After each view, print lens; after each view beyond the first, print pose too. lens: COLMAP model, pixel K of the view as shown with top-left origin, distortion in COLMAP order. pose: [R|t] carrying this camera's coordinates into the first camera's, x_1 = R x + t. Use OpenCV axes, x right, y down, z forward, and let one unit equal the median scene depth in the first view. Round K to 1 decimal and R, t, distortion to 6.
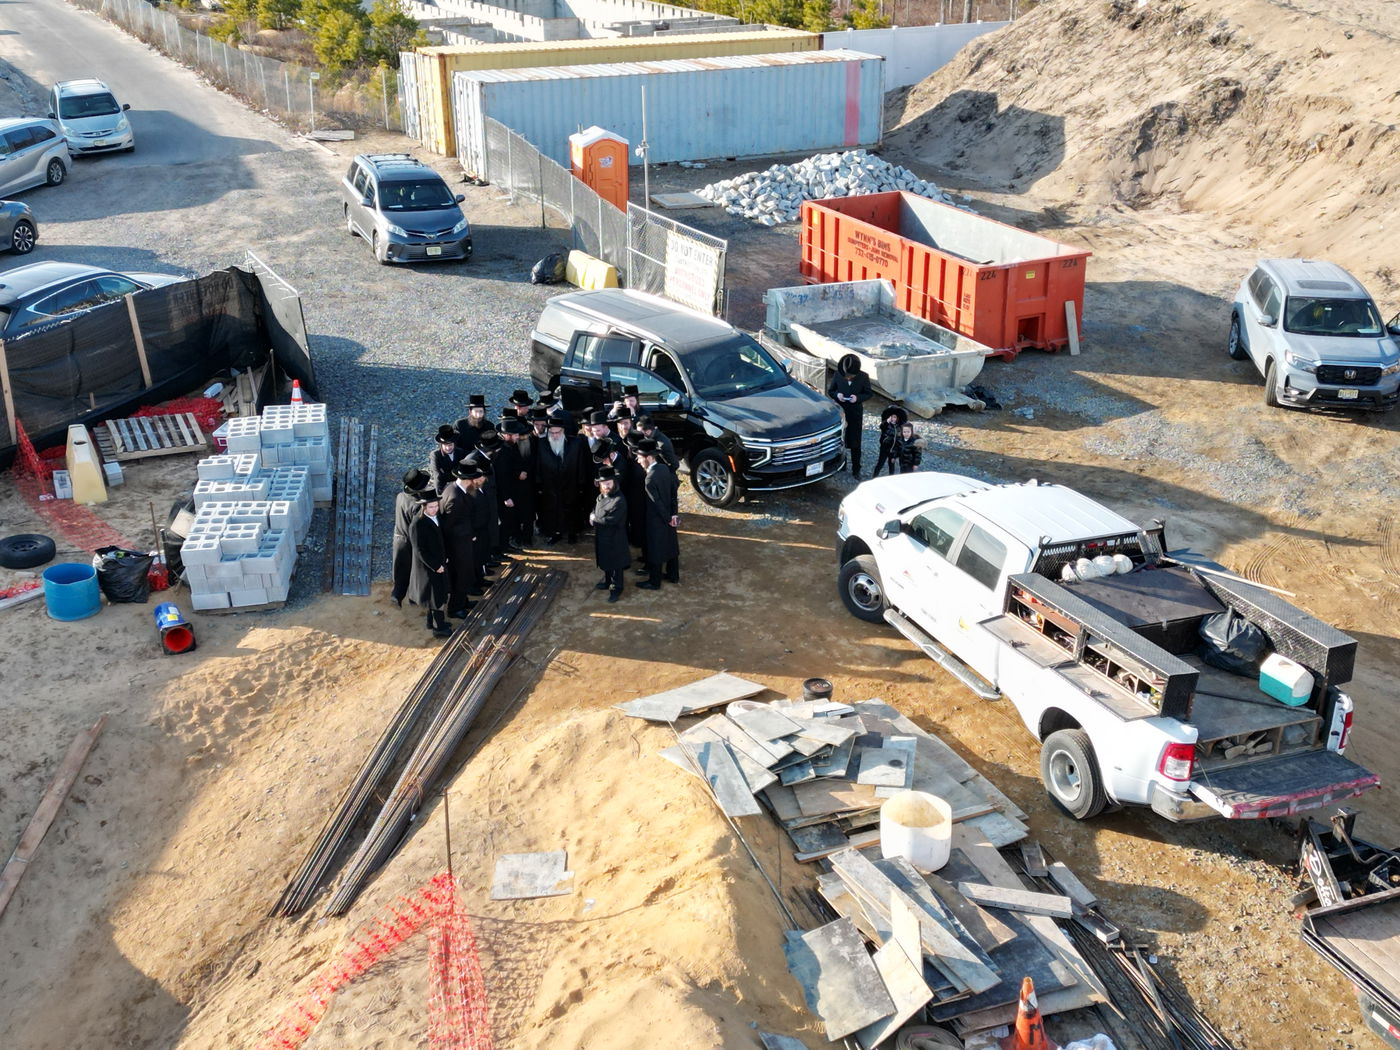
lens RADIAL K [[1994.4, 0, 645.1], [0, 1994.4, 524.7], [0, 0, 1]] dist [0.181875, -0.507938]
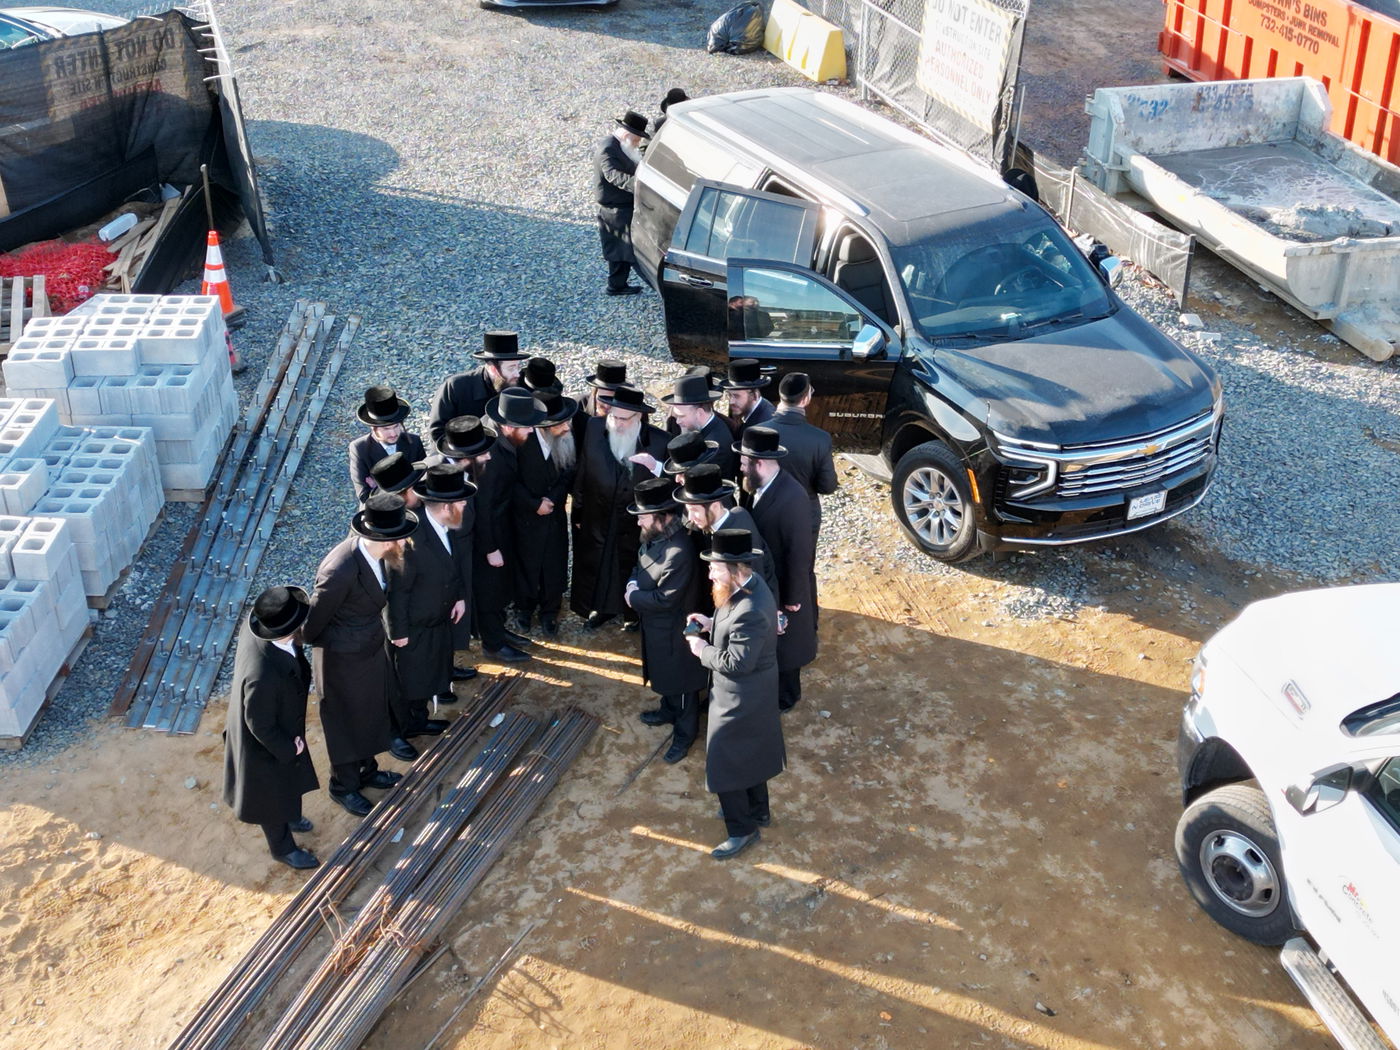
lens RADIAL K [[1994.4, 0, 645.1], [0, 1994.4, 524.7], [0, 0, 1]] dist [0.181875, -0.507938]
pose [[0.985594, 0.081720, -0.148072, 0.037033], [-0.060481, 0.987922, 0.142658, -0.084946], [0.157942, -0.131648, 0.978633, 0.495157]]
